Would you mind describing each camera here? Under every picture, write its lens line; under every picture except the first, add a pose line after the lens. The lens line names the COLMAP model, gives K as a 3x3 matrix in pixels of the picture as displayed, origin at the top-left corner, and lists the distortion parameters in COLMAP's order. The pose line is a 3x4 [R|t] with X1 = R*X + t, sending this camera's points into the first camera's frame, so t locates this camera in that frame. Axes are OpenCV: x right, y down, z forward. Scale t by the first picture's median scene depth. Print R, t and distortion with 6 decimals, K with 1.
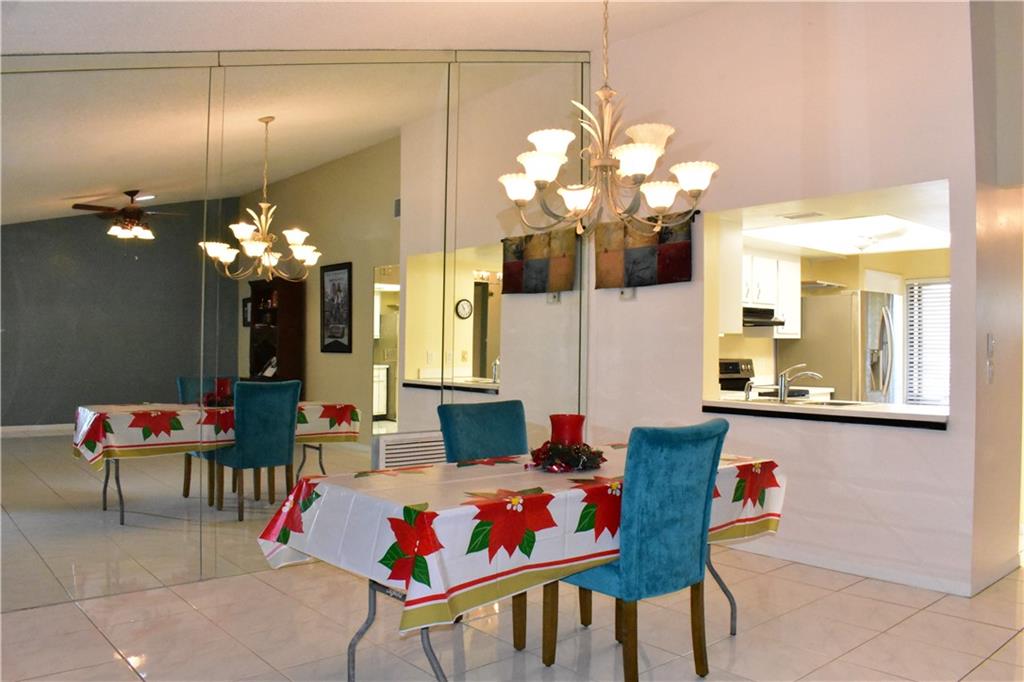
lens RADIAL K [[797.8, 0, 517.1], [0, 797.8, 340.6], [0, 0, 1]] dist [-0.073529, -0.007498]
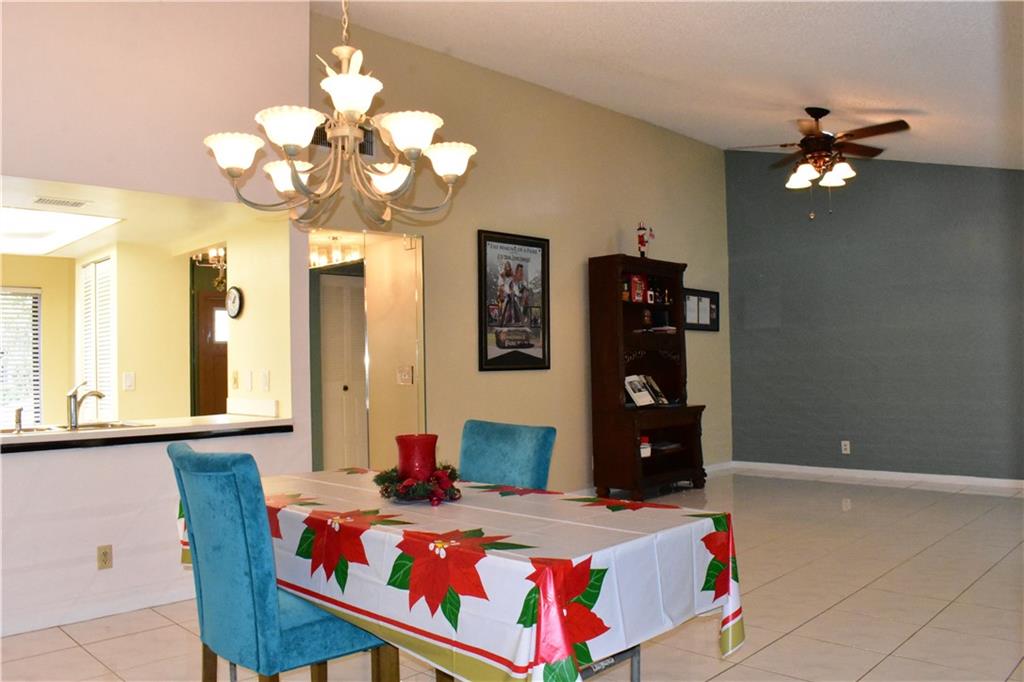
lens RADIAL K [[797.8, 0, 515.5], [0, 797.8, 339.9], [0, 0, 1]] dist [-0.073529, -0.007498]
pose [[-0.059734, 0.021269, 0.997988, -0.459200], [0.011895, 0.999717, -0.020594, 0.007057], [-0.998143, 0.010641, -0.059970, 0.555126]]
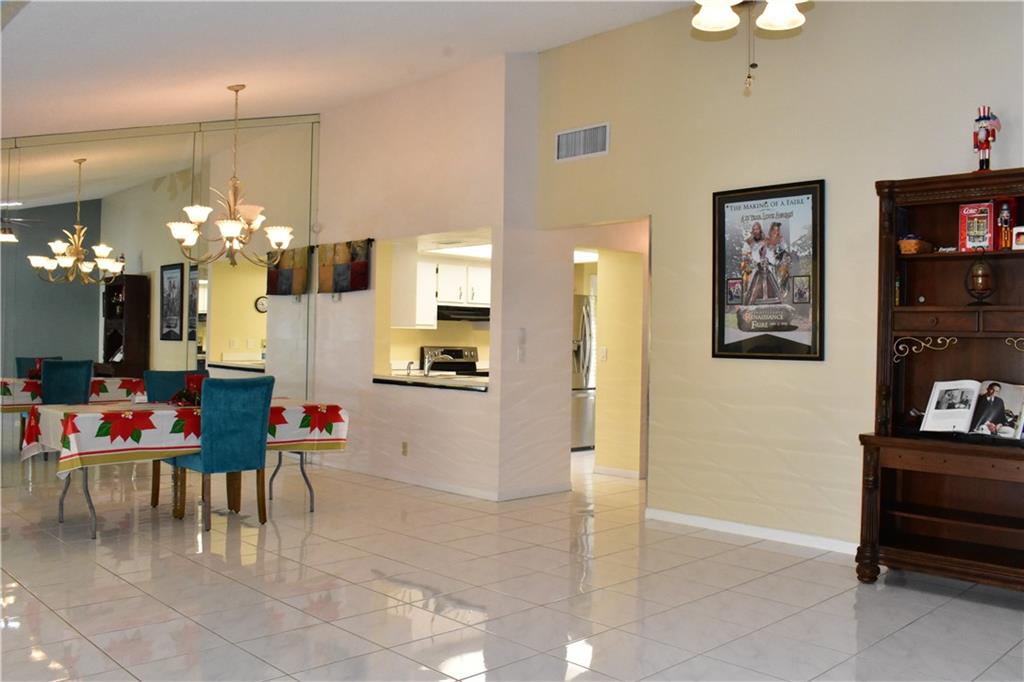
lens RADIAL K [[885.4, 0, 508.9], [0, 885.4, 337.5], [0, 0, 1]] dist [-0.078026, 0.006940]
pose [[0.999146, 0.006904, 0.040741, 0.363127], [-0.007154, 0.999956, 0.006009, -0.001472], [-0.040698, -0.006296, 0.999152, -0.504927]]
